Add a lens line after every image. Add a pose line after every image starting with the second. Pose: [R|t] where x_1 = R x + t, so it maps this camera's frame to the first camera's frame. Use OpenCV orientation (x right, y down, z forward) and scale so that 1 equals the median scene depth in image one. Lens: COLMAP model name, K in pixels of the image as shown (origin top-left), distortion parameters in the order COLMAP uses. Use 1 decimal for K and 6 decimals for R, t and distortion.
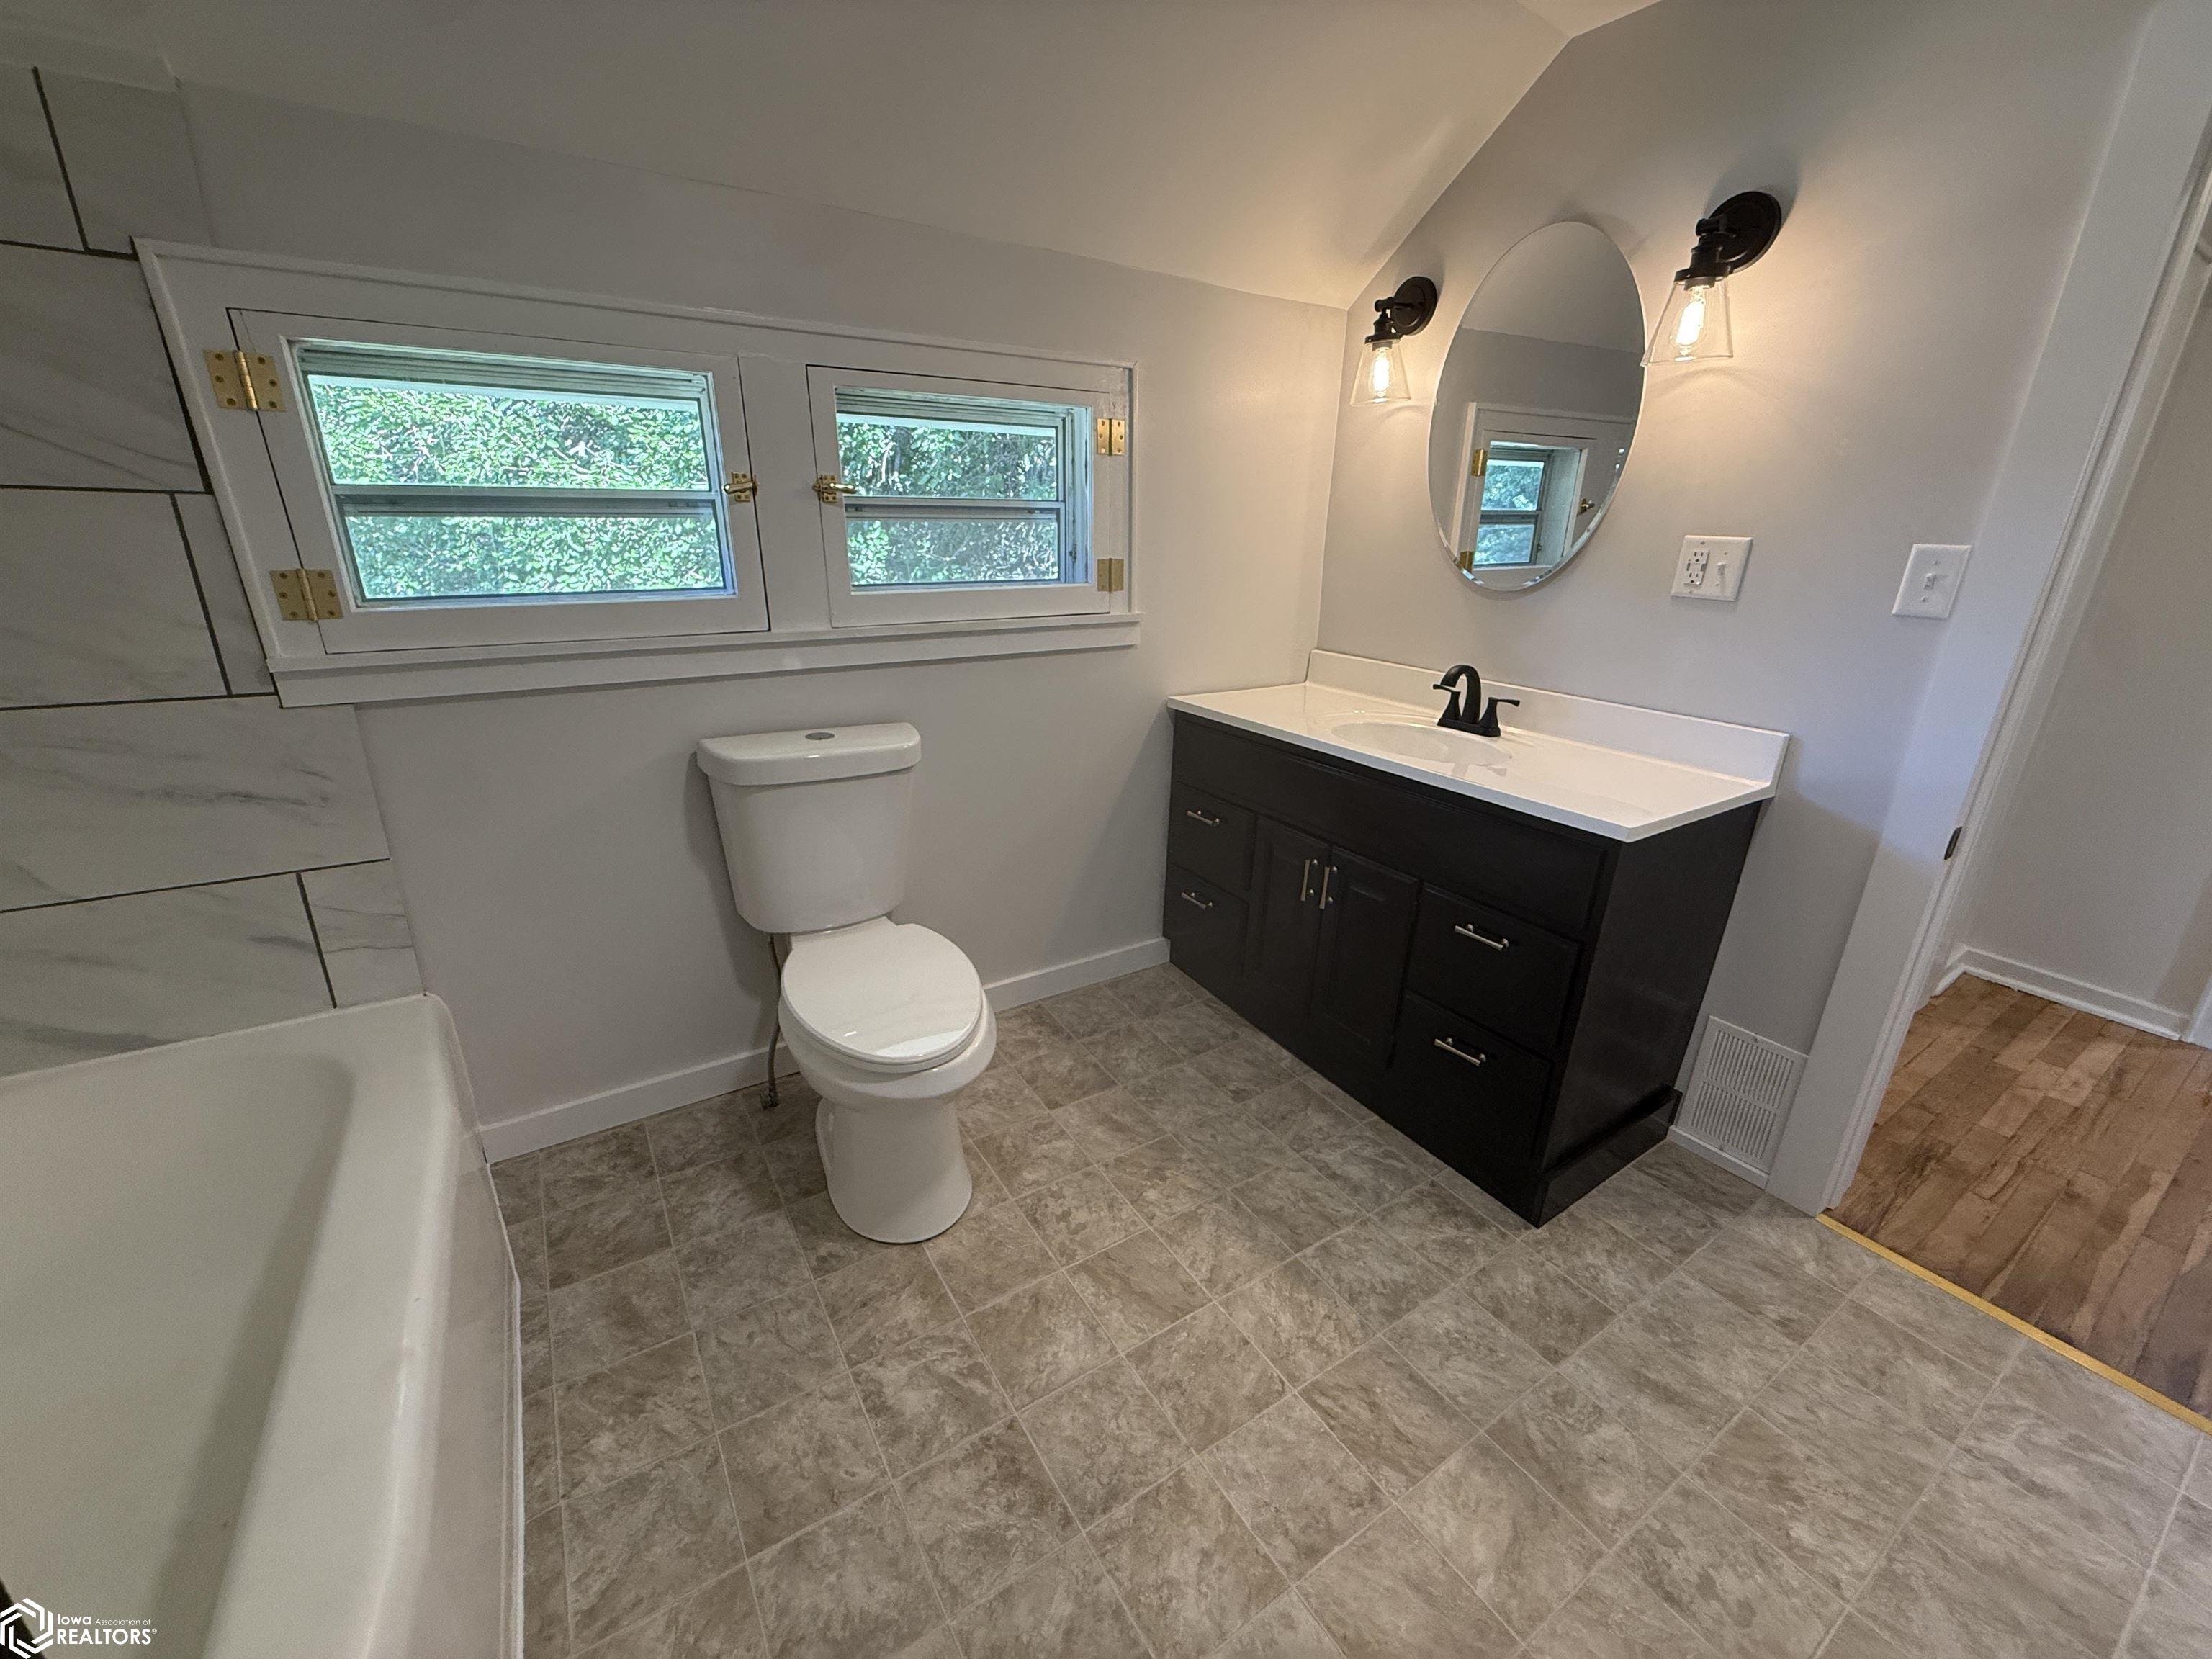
lens RADIAL K [[872.2, 0, 1106.0], [0, 872.2, 829.5], [0, 0, 1]] dist [-0.001270, 0.000232]
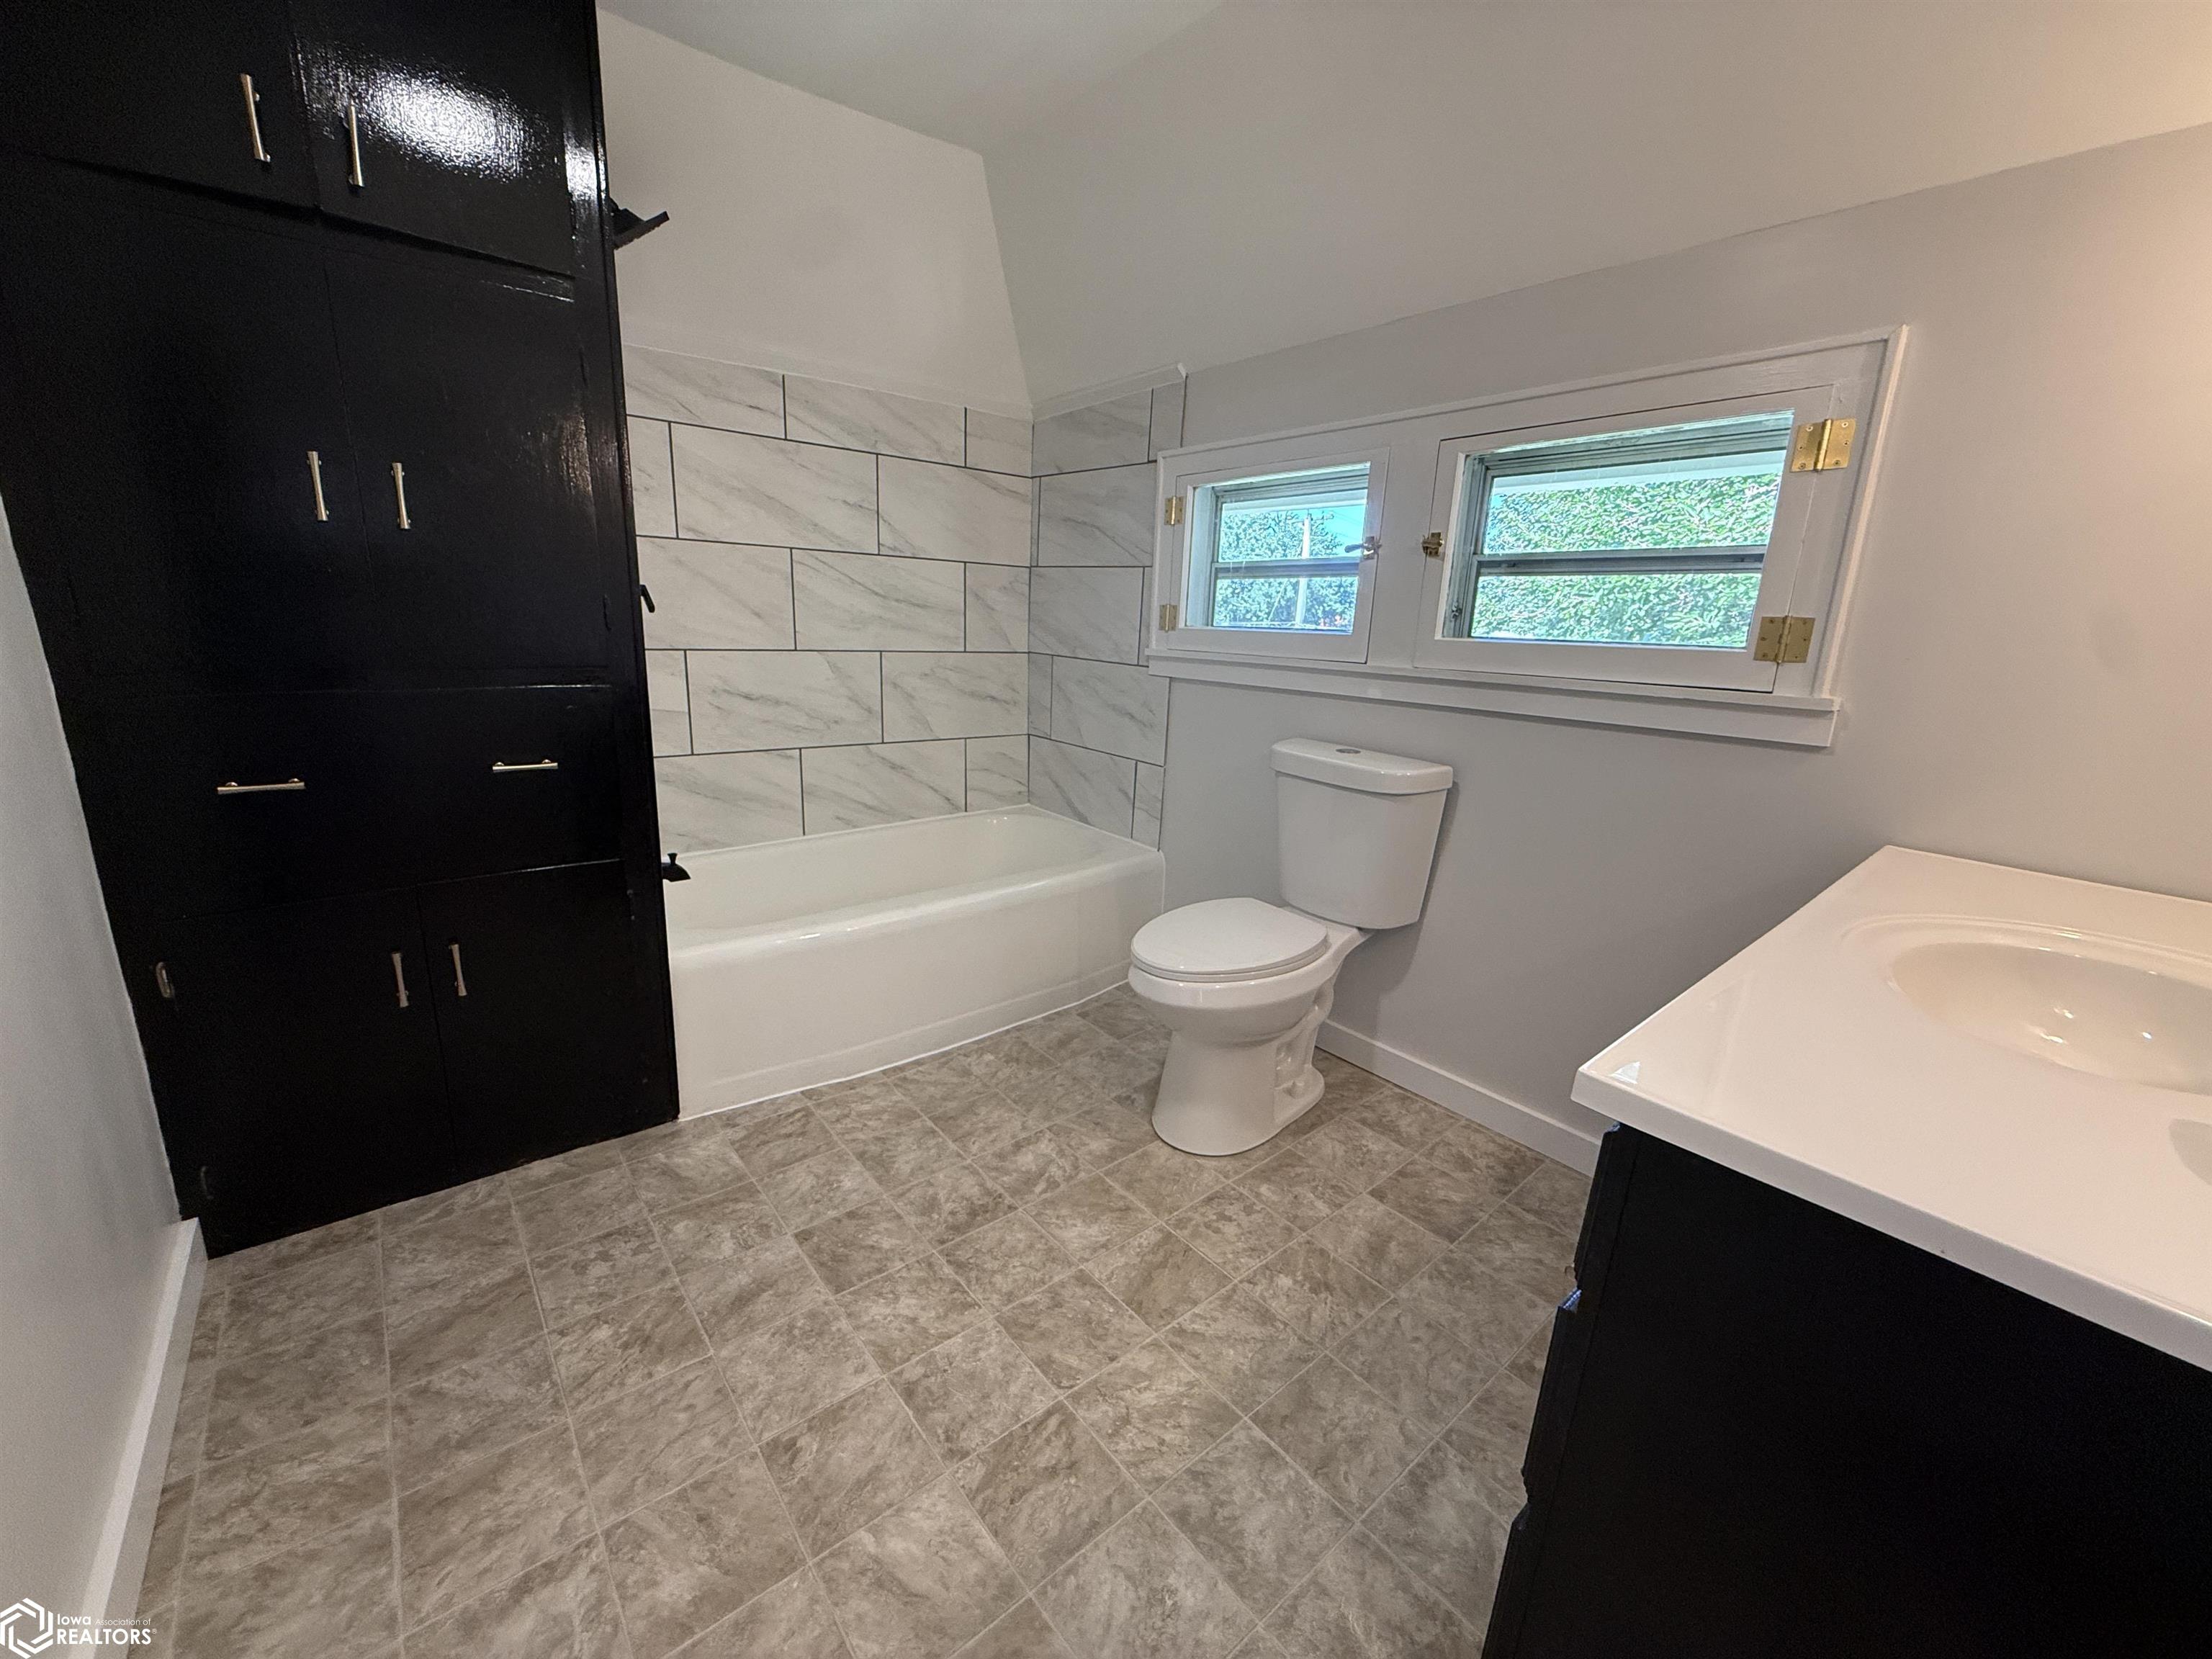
lens RADIAL K [[859.9, 0, 1106.7], [0, 859.9, 815.7], [0, 0, 1]] dist [0.001125, 0.000418]
pose [[0.139129, 0.232133, -0.962682, 1.066230], [-0.337972, 0.924898, 0.174177, -0.167779], [0.930816, 0.301127, 0.207135, 0.675052]]
